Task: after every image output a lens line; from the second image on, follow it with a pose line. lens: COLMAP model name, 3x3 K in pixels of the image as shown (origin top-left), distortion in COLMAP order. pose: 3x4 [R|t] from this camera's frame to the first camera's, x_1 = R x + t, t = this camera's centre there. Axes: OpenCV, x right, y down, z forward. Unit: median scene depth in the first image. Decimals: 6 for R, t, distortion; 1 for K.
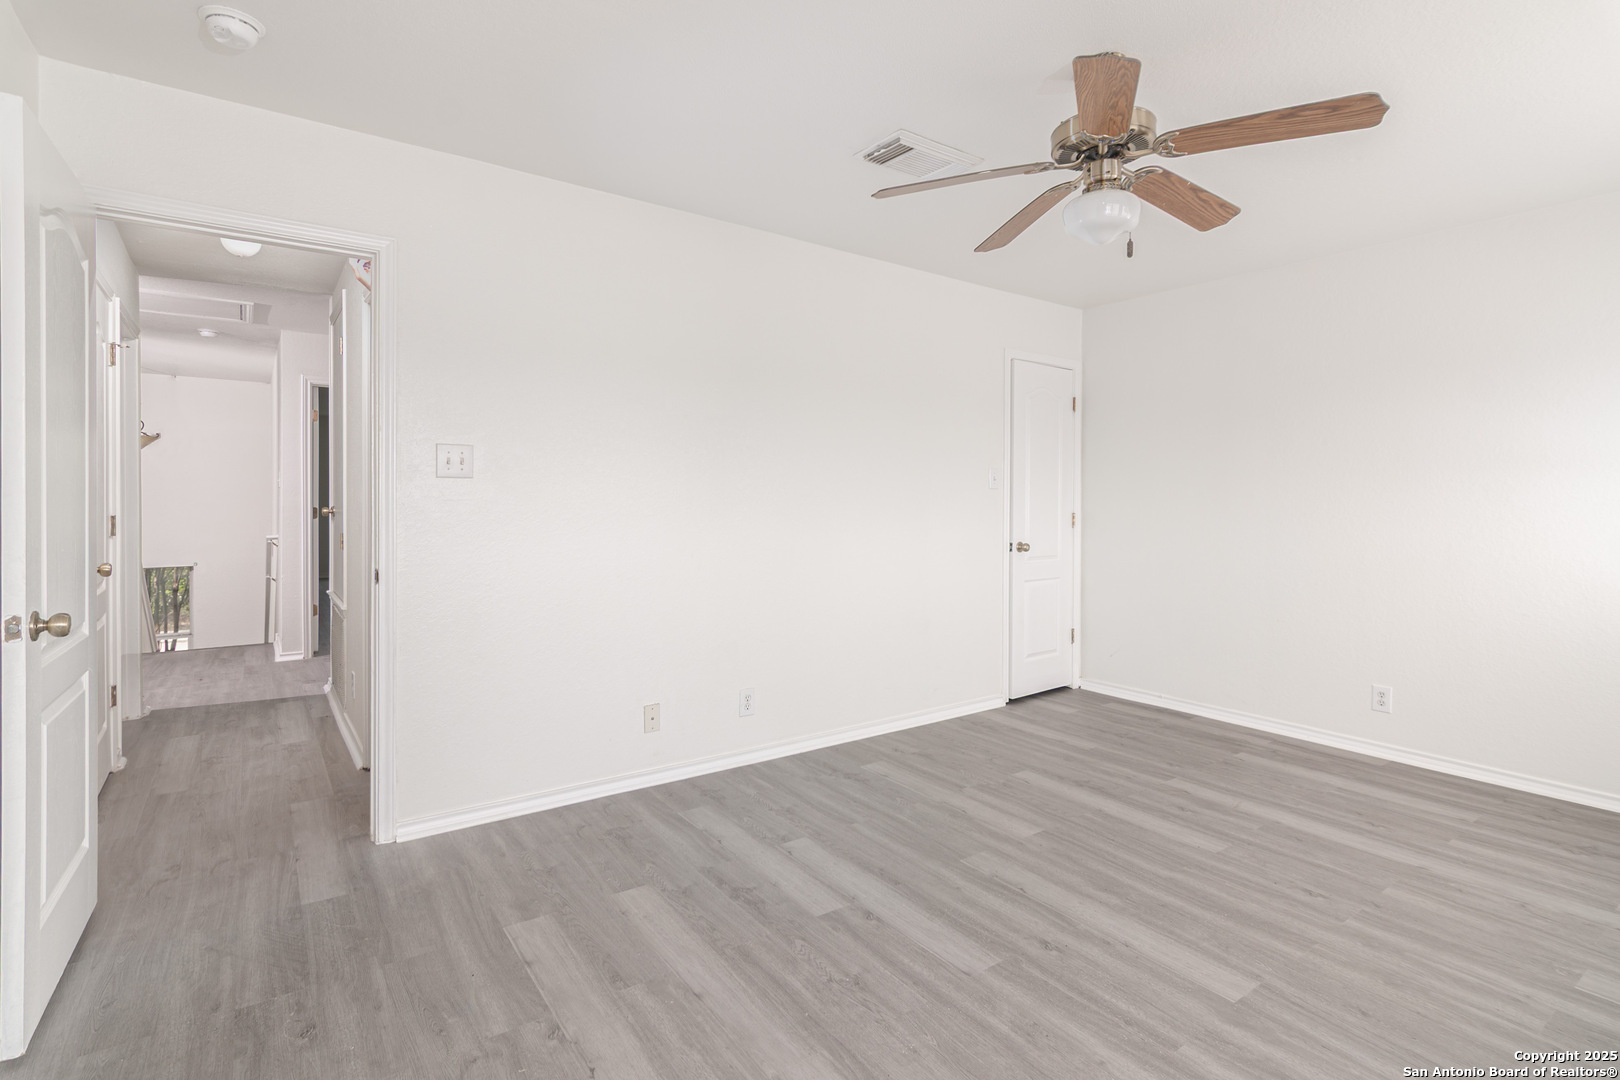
lens RADIAL K [[795.1, 0, 812.0], [0, 795.1, 527.3], [0, 0, 1]] dist [0.001469, 0.000138]
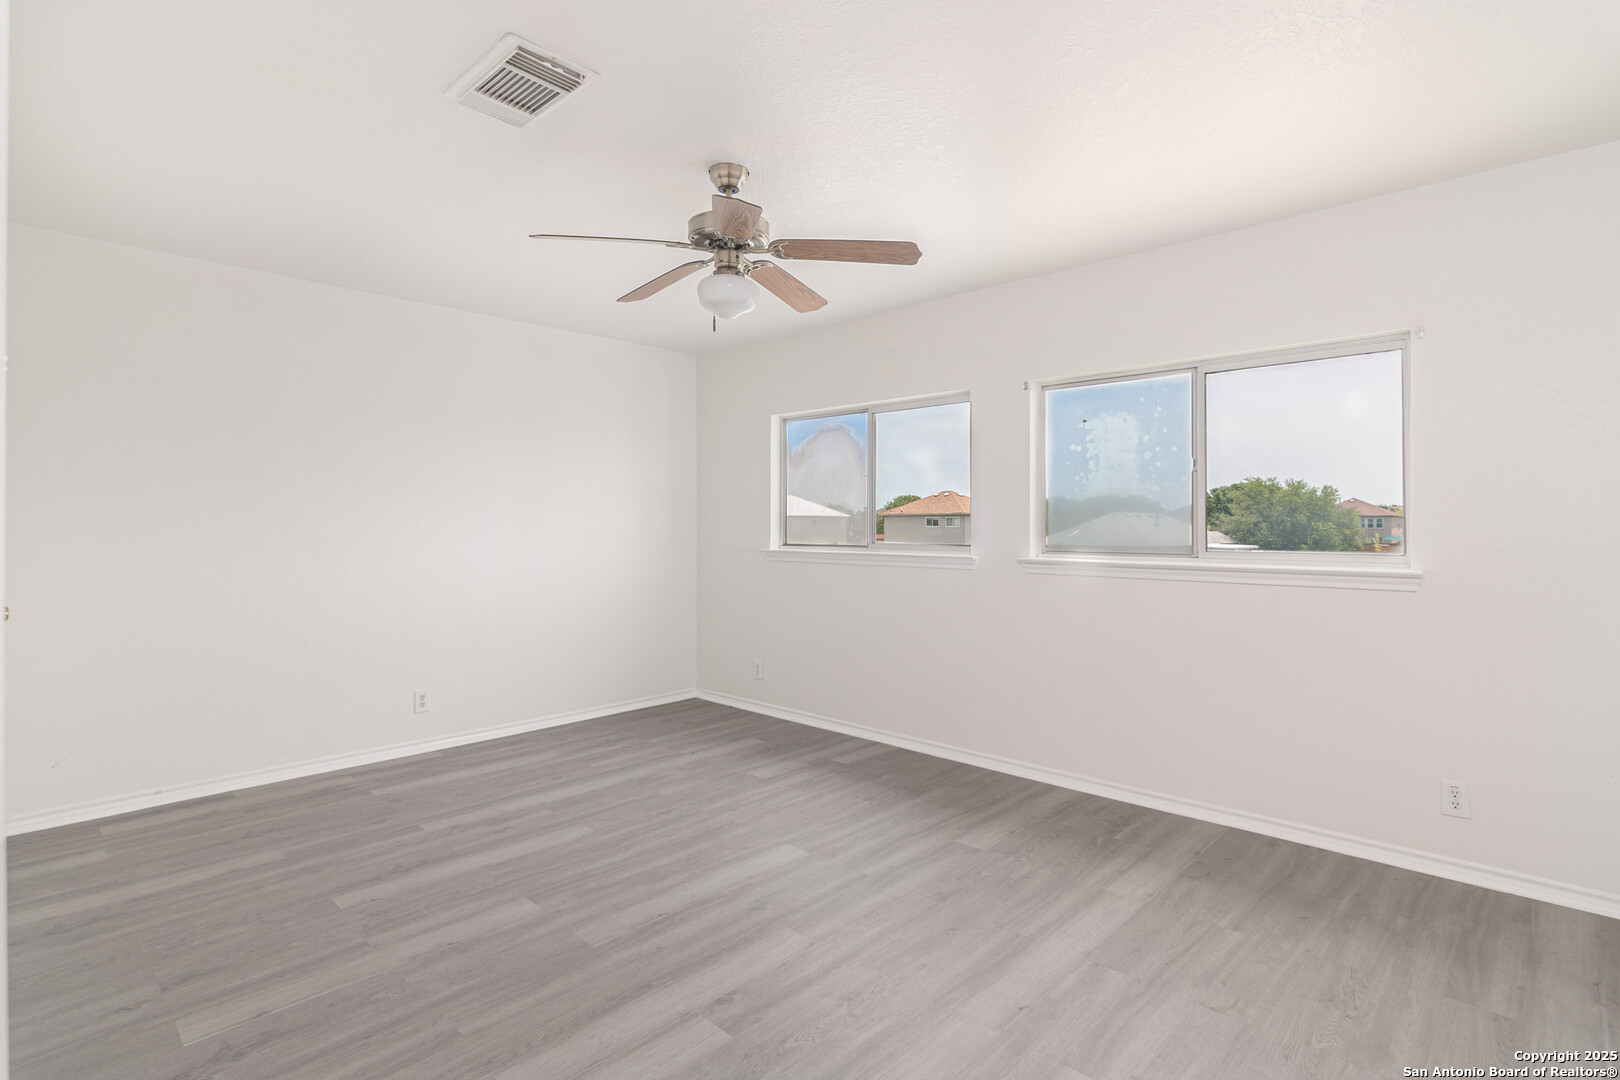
lens RADIAL K [[795.1, 0, 812.0], [0, 795.1, 527.3], [0, 0, 1]] dist [0.001469, 0.000138]
pose [[-0.196309, -0.007414, 0.980514, -0.652965], [0.035088, 0.999278, 0.014580, -0.038967], [-0.979914, 0.037267, -0.195908, 0.849183]]
